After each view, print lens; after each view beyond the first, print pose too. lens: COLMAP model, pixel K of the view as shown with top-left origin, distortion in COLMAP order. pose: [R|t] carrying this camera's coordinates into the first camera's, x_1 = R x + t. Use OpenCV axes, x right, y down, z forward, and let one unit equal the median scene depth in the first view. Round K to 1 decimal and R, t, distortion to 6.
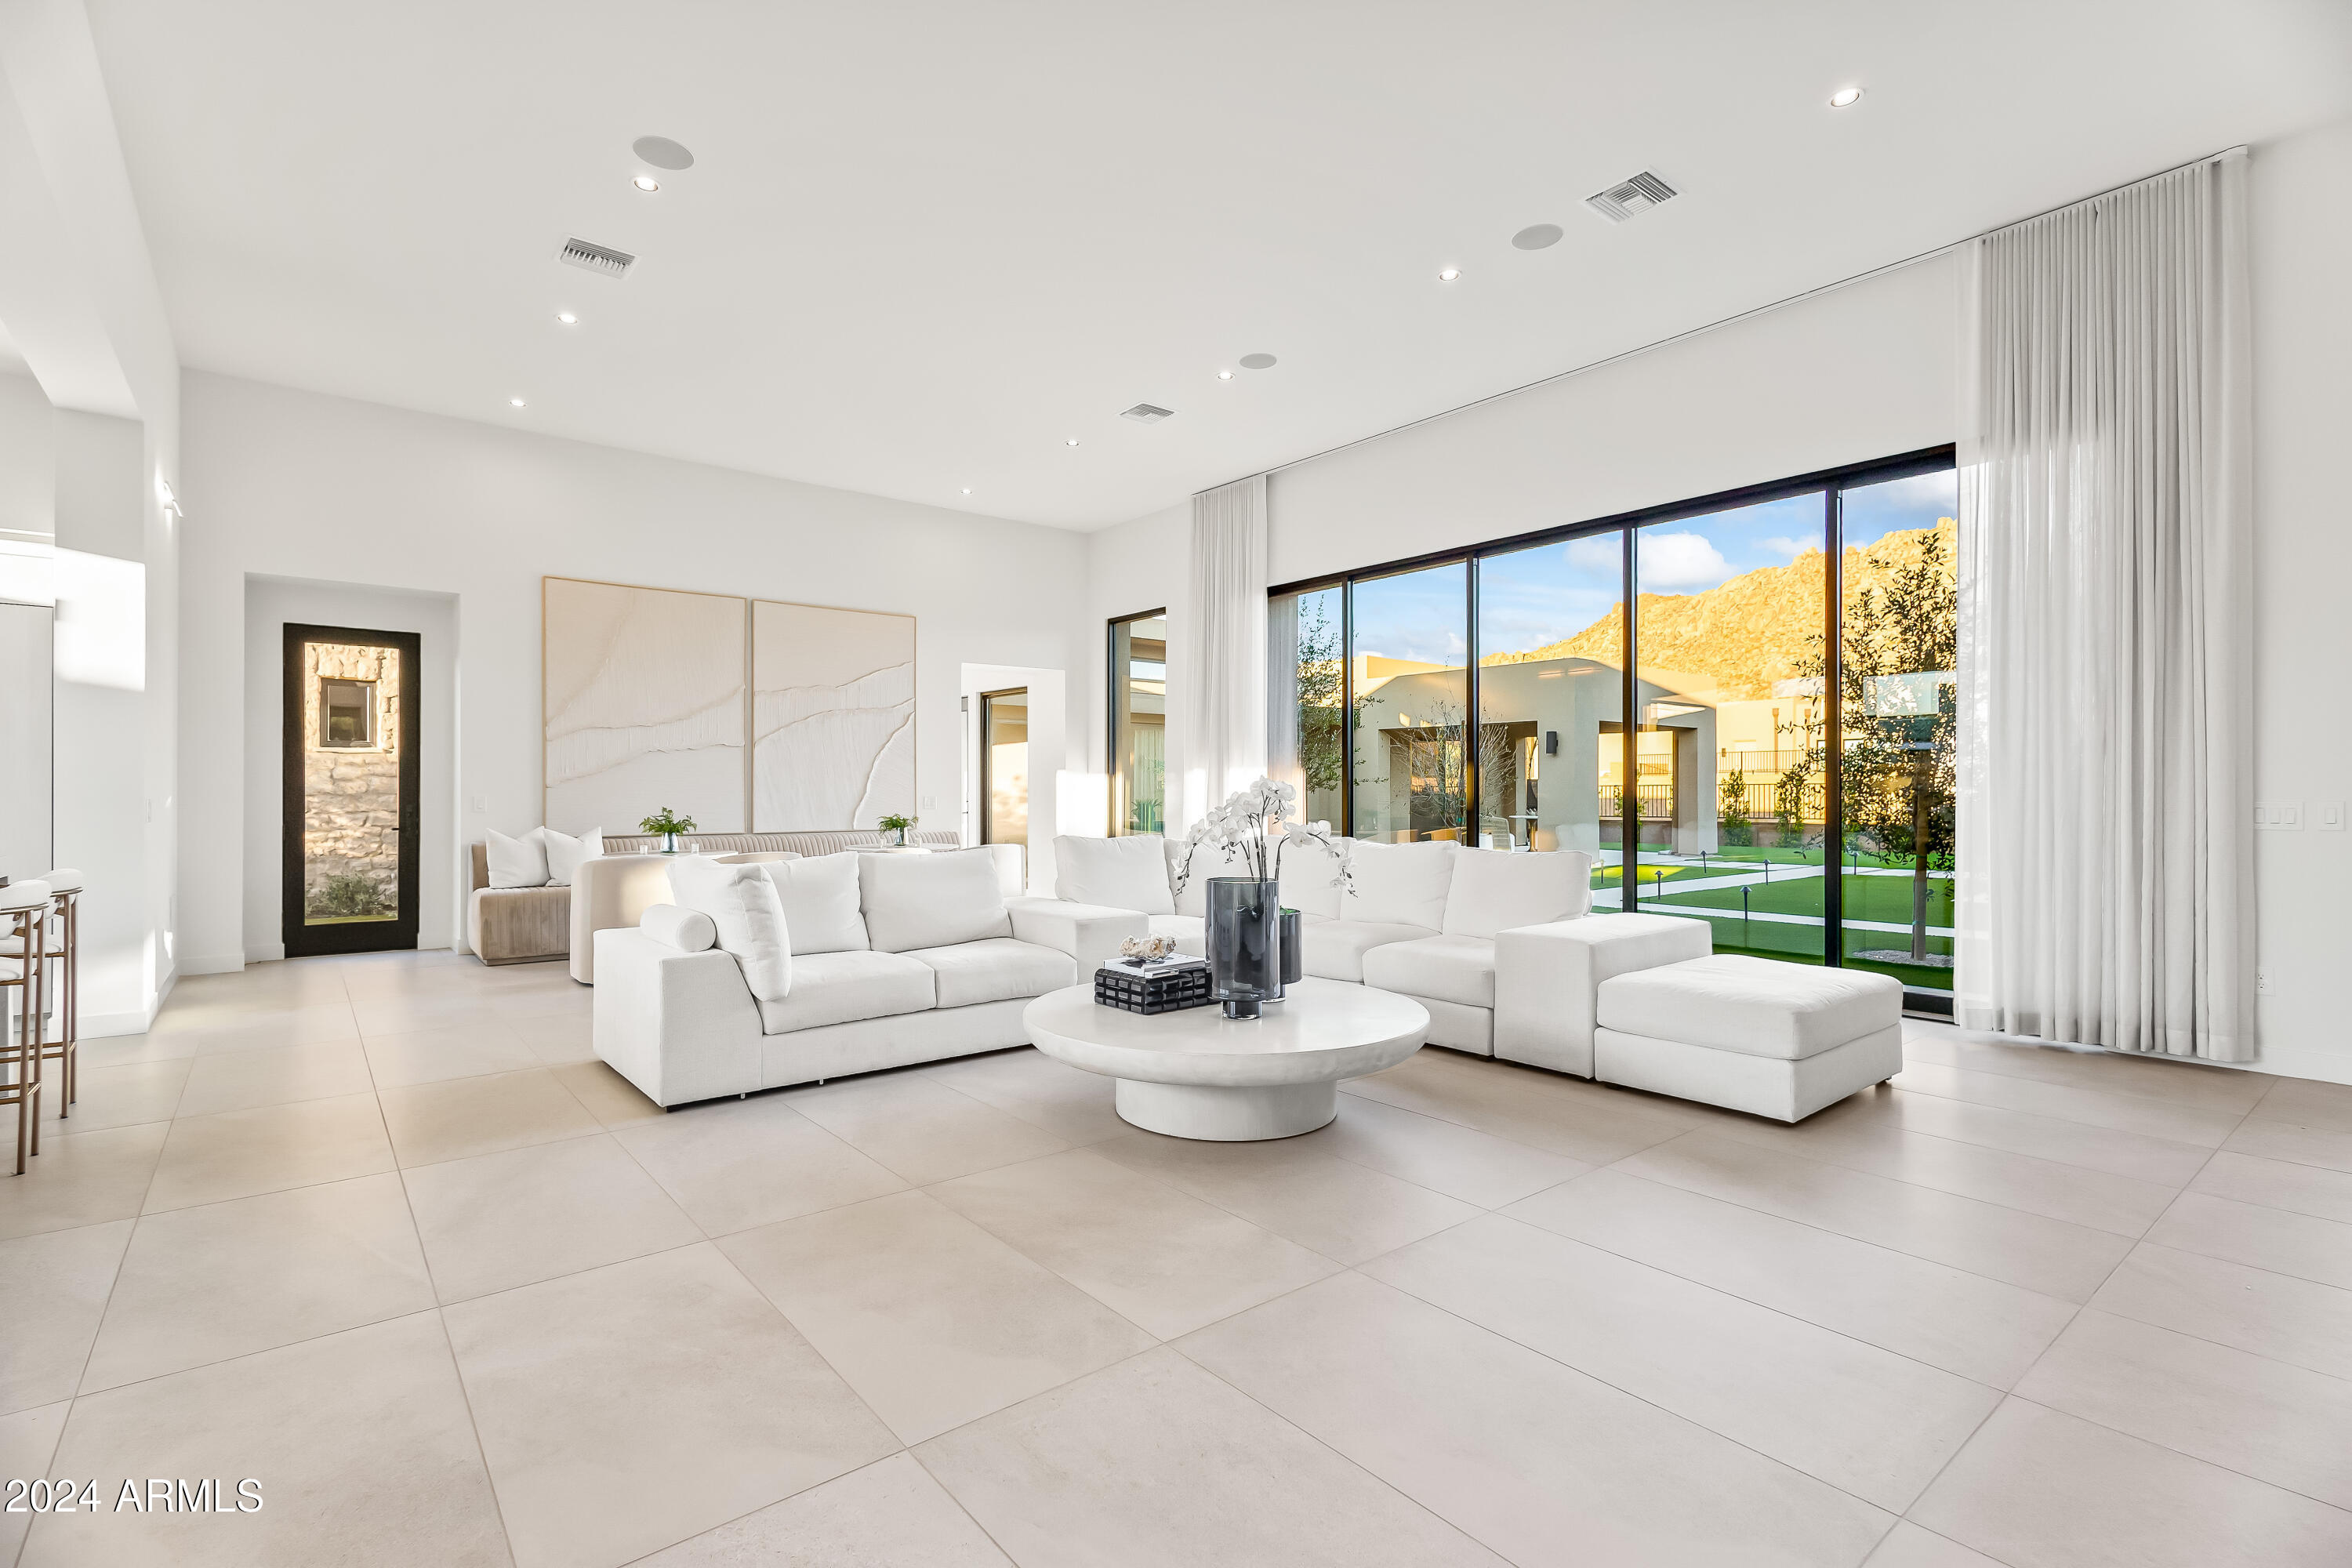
lens RADIAL K [[1058.9, 0, 1163.4], [0, 1058.9, 798.2], [0, 0, 1]] dist [0.009554, -0.000480]
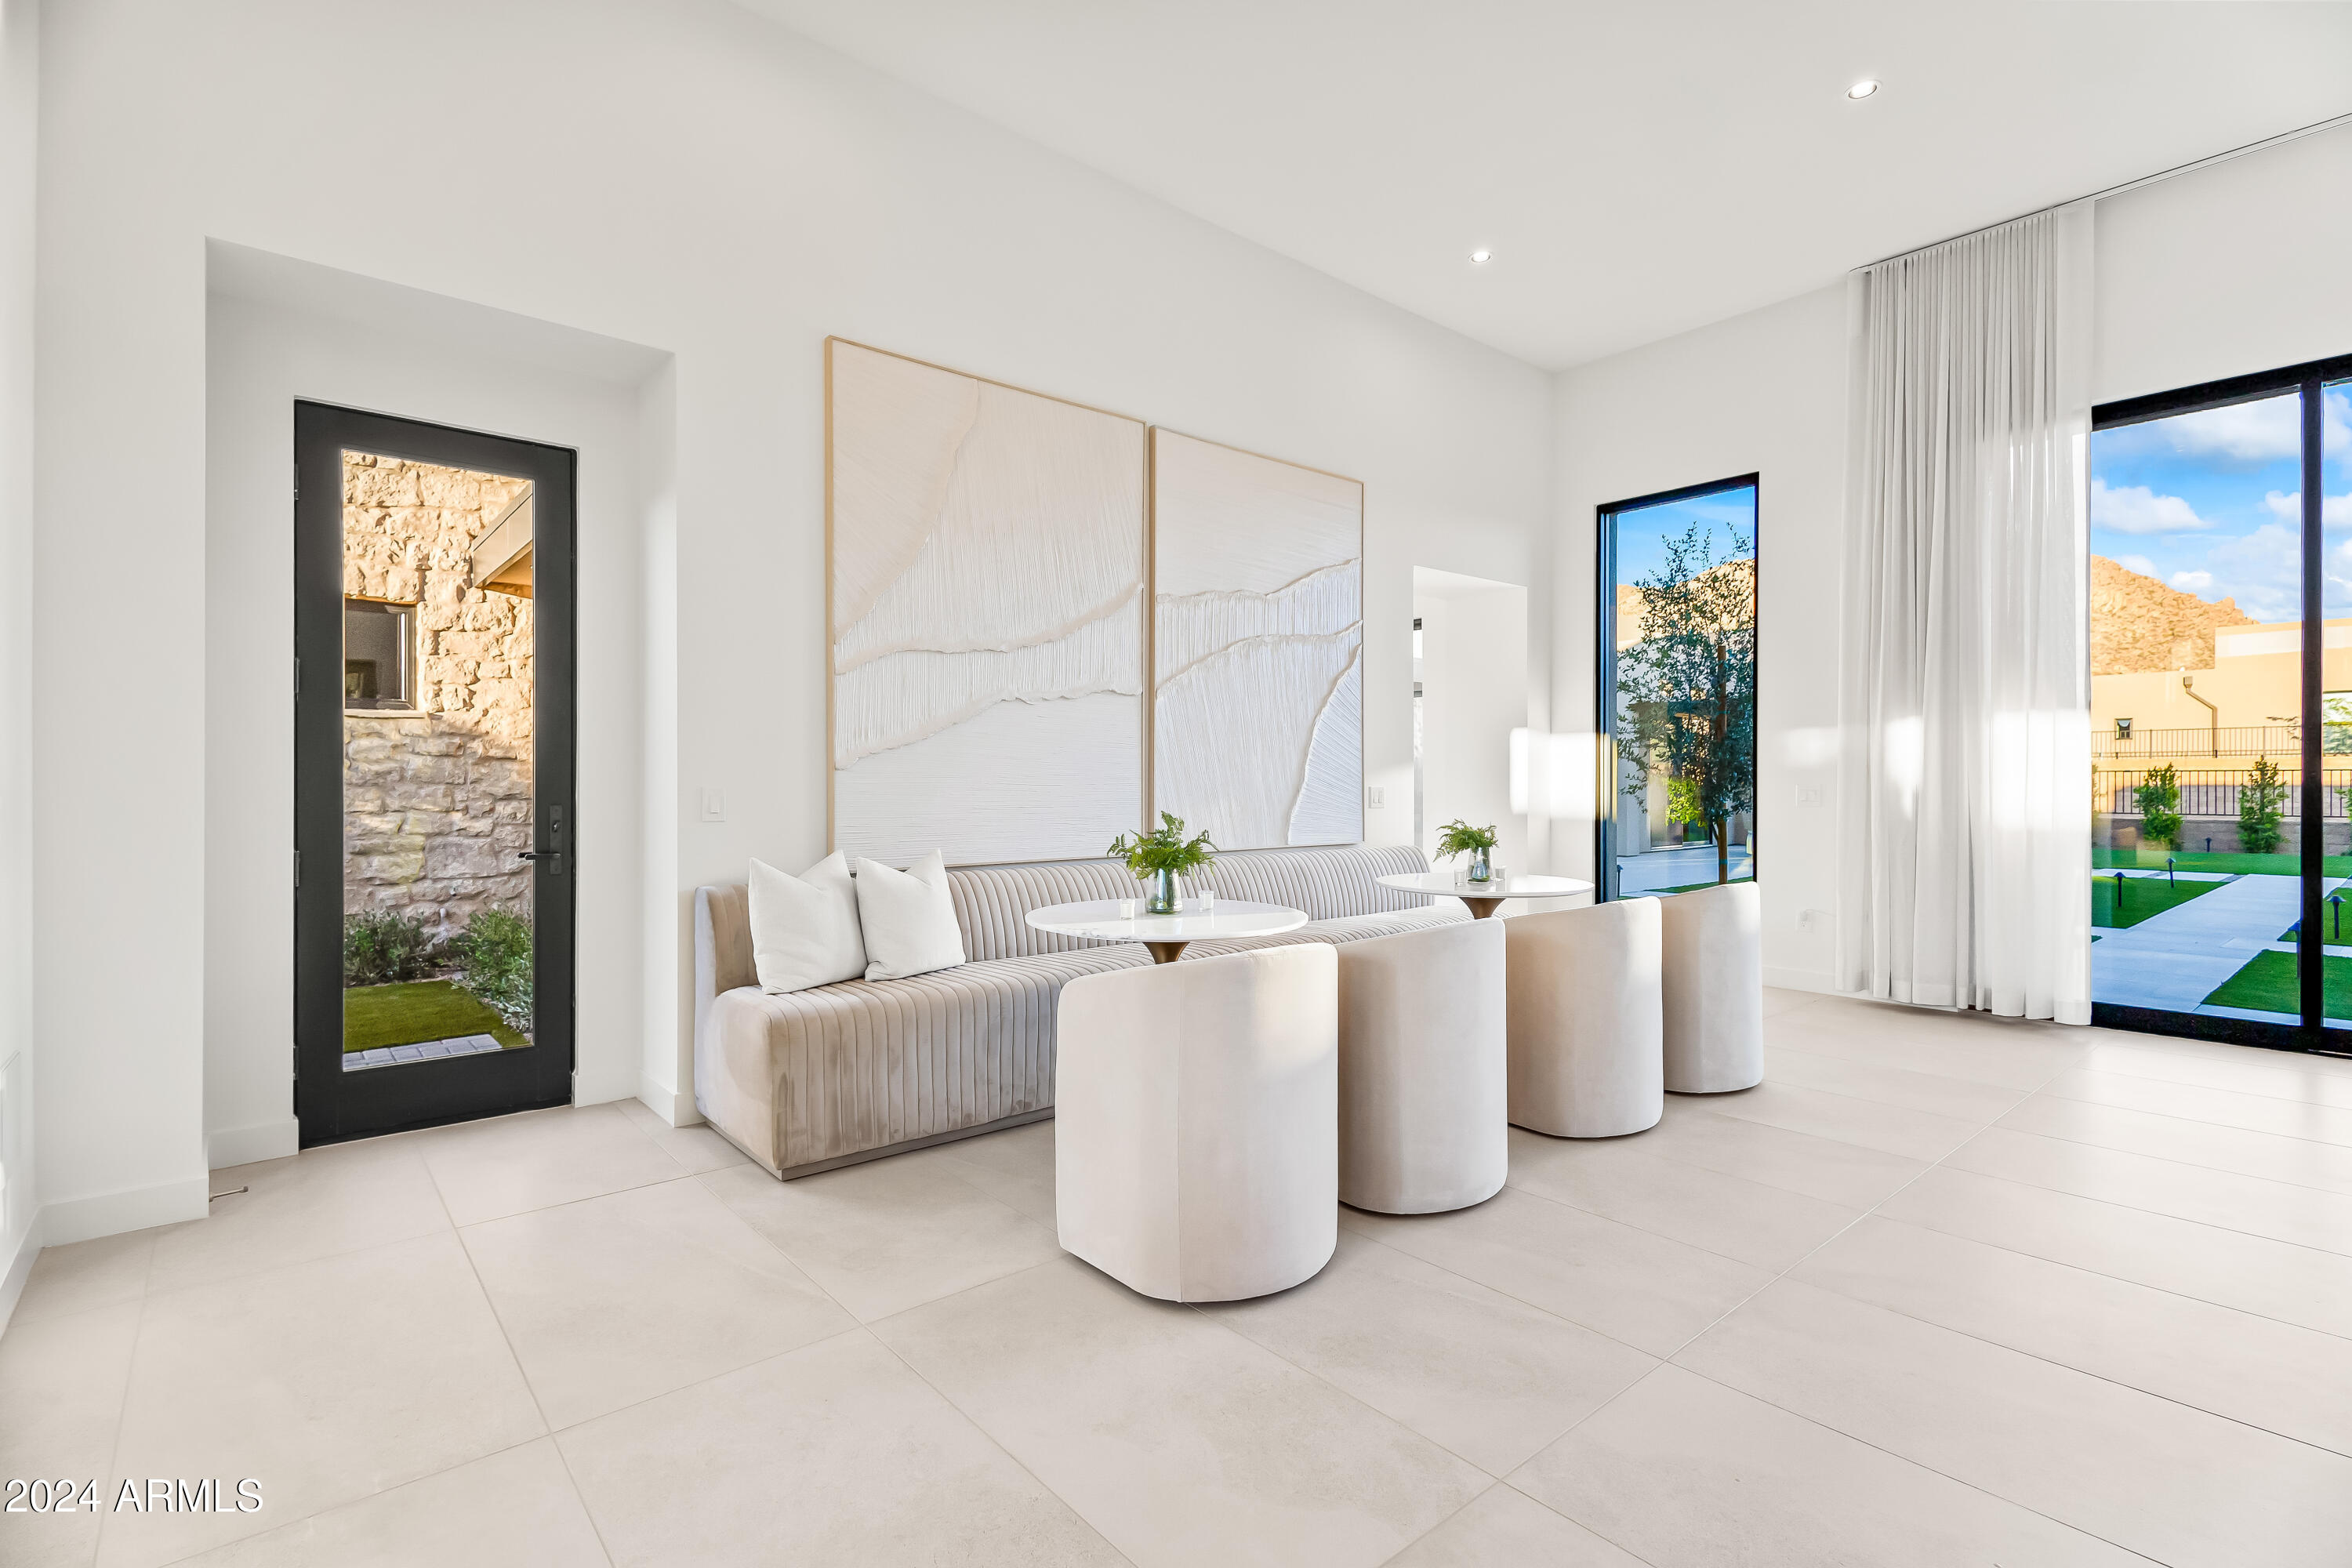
lens RADIAL K [[1060.8, 0, 1176.0], [0, 1060.8, 791.1], [0, 0, 1]] dist [0.001112, -0.001237]
pose [[0.999526, -0.000839, 0.030778, -0.444187], [0.000750, 0.999996, 0.002889, -0.001405], [-0.030780, -0.002864, 0.999522, 0.513917]]
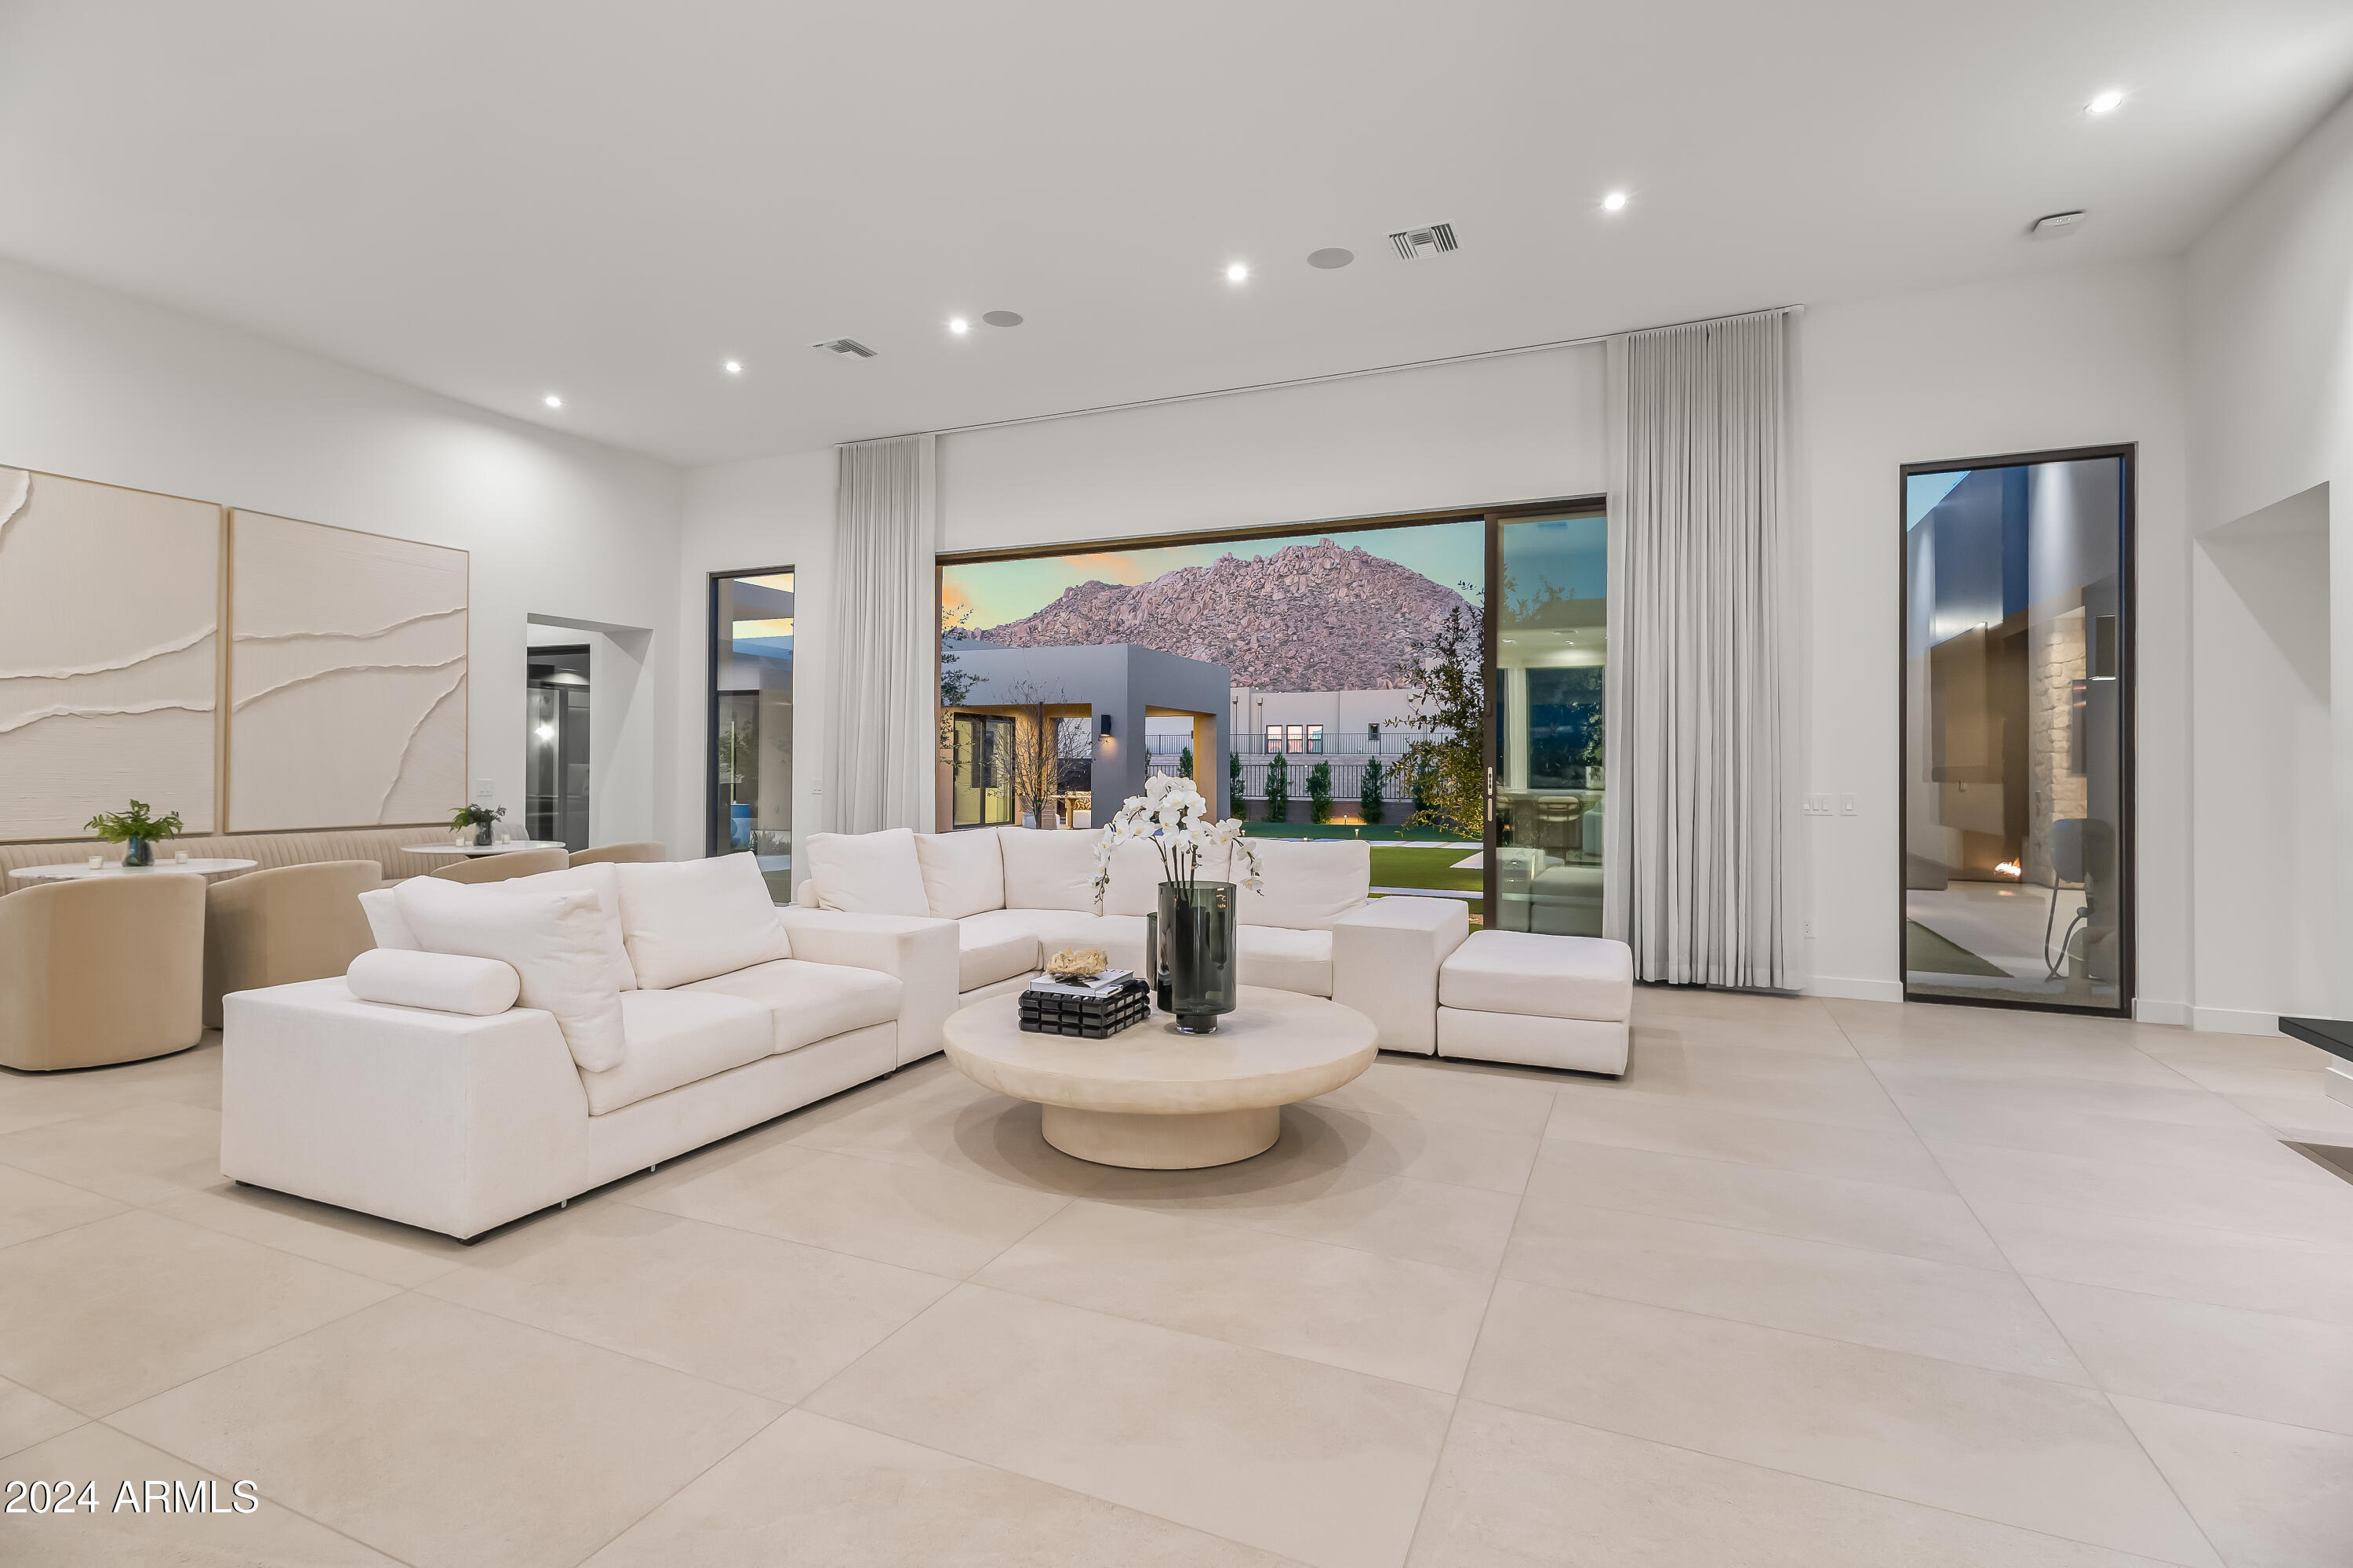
lens RADIAL K [[1099.3, 0, 1130.7], [0, 1099.3, 764.5], [0, 0, 1]] dist [-0.000569, 0.000143]
pose [[0.899675, 0.006984, 0.436504, -0.182837], [-0.003270, 0.999952, -0.009259, -0.008996], [-0.436548, 0.006903, 0.899655, 0.067009]]
